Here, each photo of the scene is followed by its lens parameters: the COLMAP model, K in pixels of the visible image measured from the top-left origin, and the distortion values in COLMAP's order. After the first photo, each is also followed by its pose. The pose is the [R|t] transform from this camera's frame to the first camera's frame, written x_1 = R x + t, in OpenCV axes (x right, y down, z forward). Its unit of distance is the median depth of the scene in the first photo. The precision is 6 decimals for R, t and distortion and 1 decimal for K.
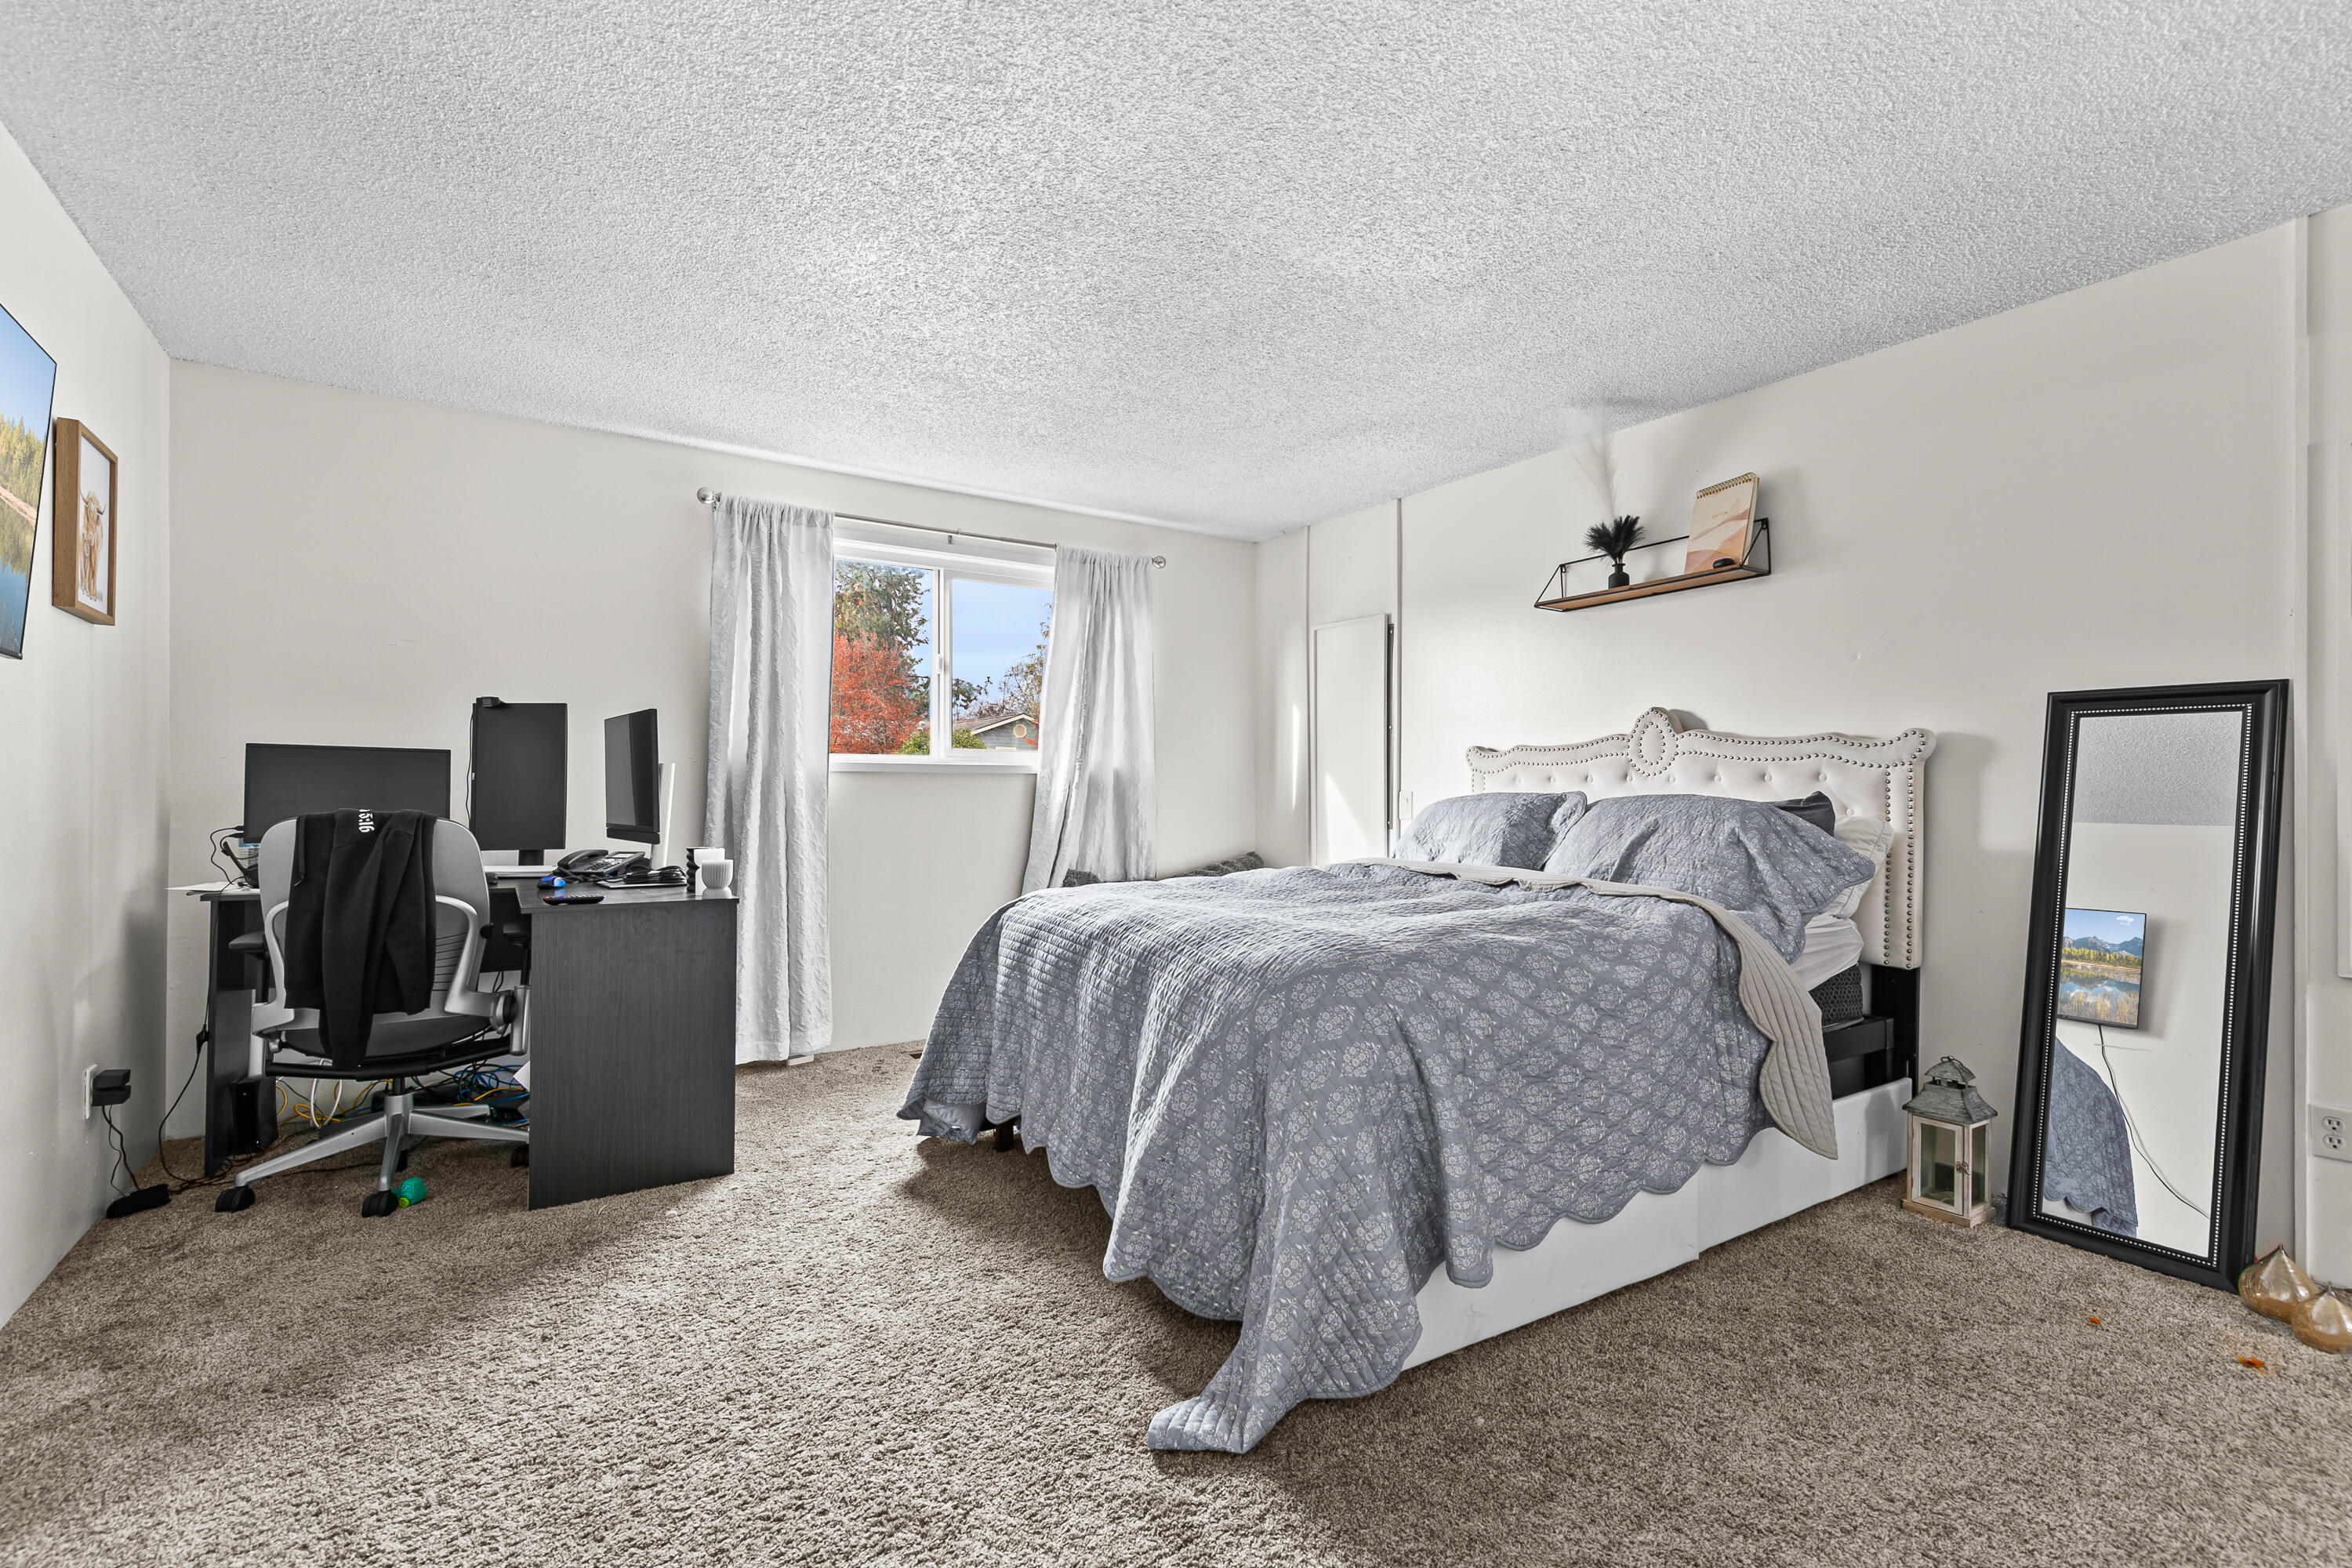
lens RADIAL K [[1050.6, 0, 1196.9], [0, 1050.6, 817.9], [0, 0, 1]] dist [0.002255, 0.000177]
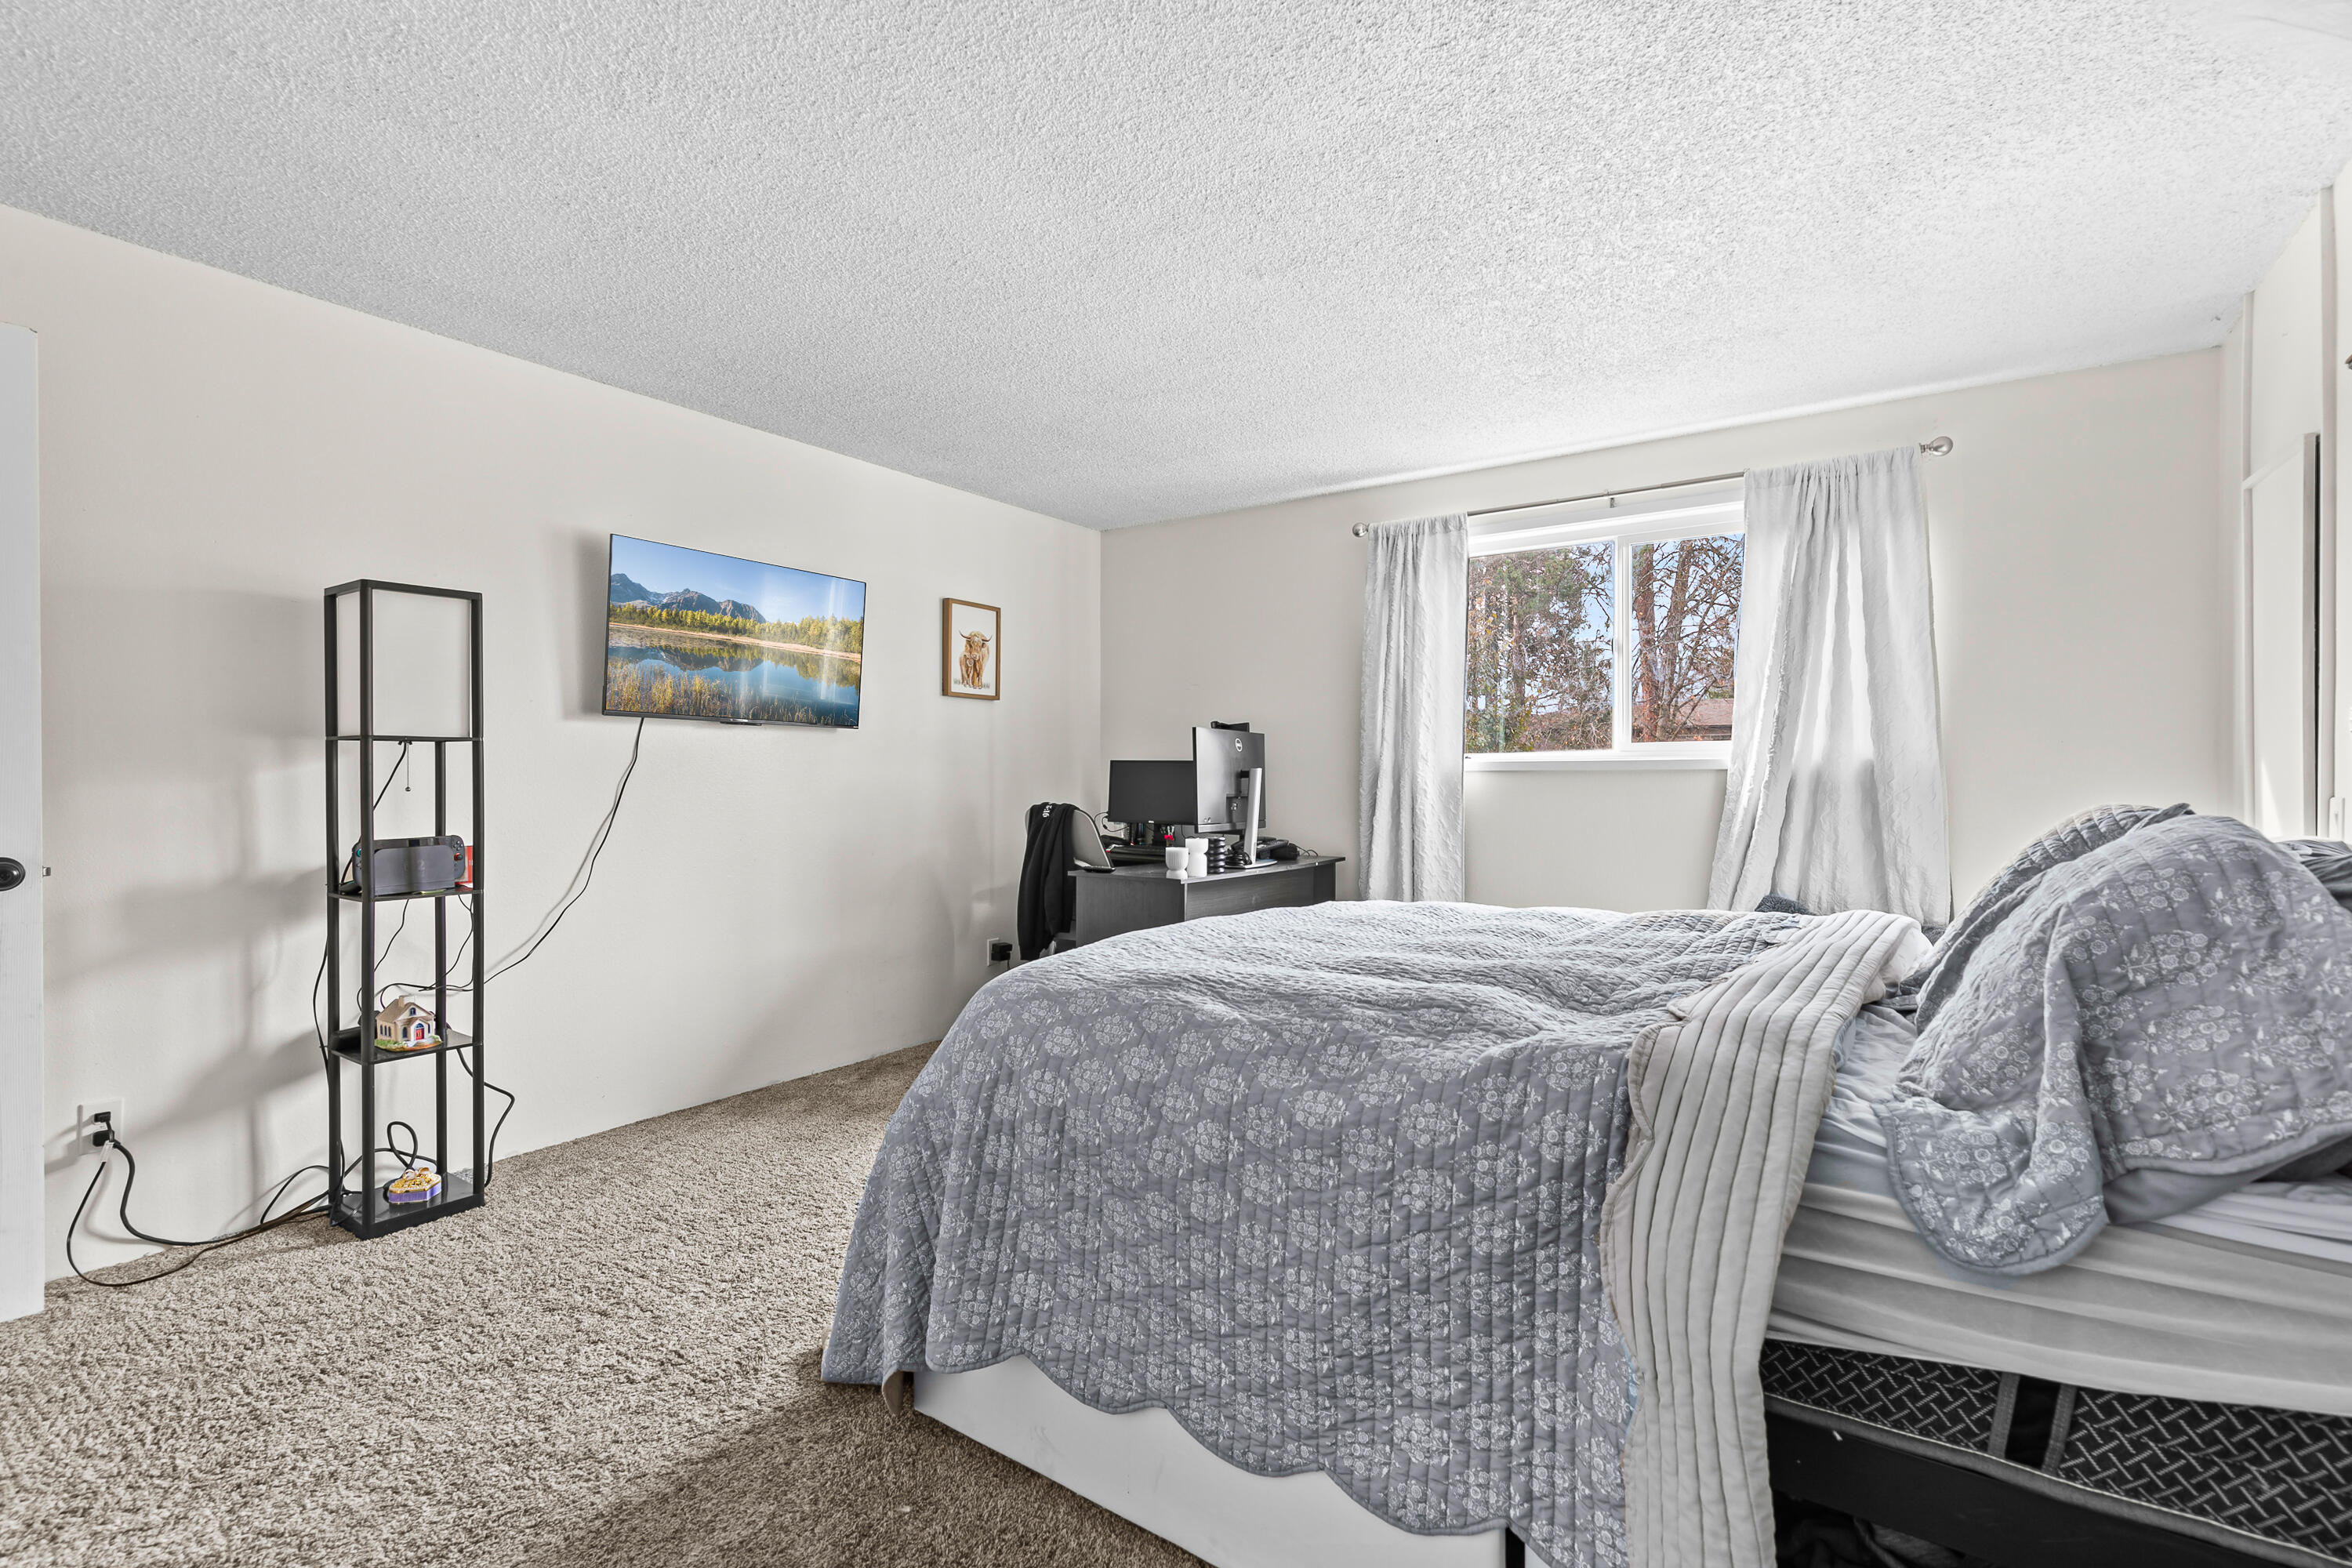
lens RADIAL K [[1076.1, 0, 1176.8], [0, 1076.1, 811.7], [0, 0, 1]] dist [0.003327, 0.000358]
pose [[0.368036, 0.021364, -0.929566, 0.511463], [-0.020990, 0.999672, 0.014664, -0.015456], [0.929574, 0.014115, 0.368364, 0.371311]]
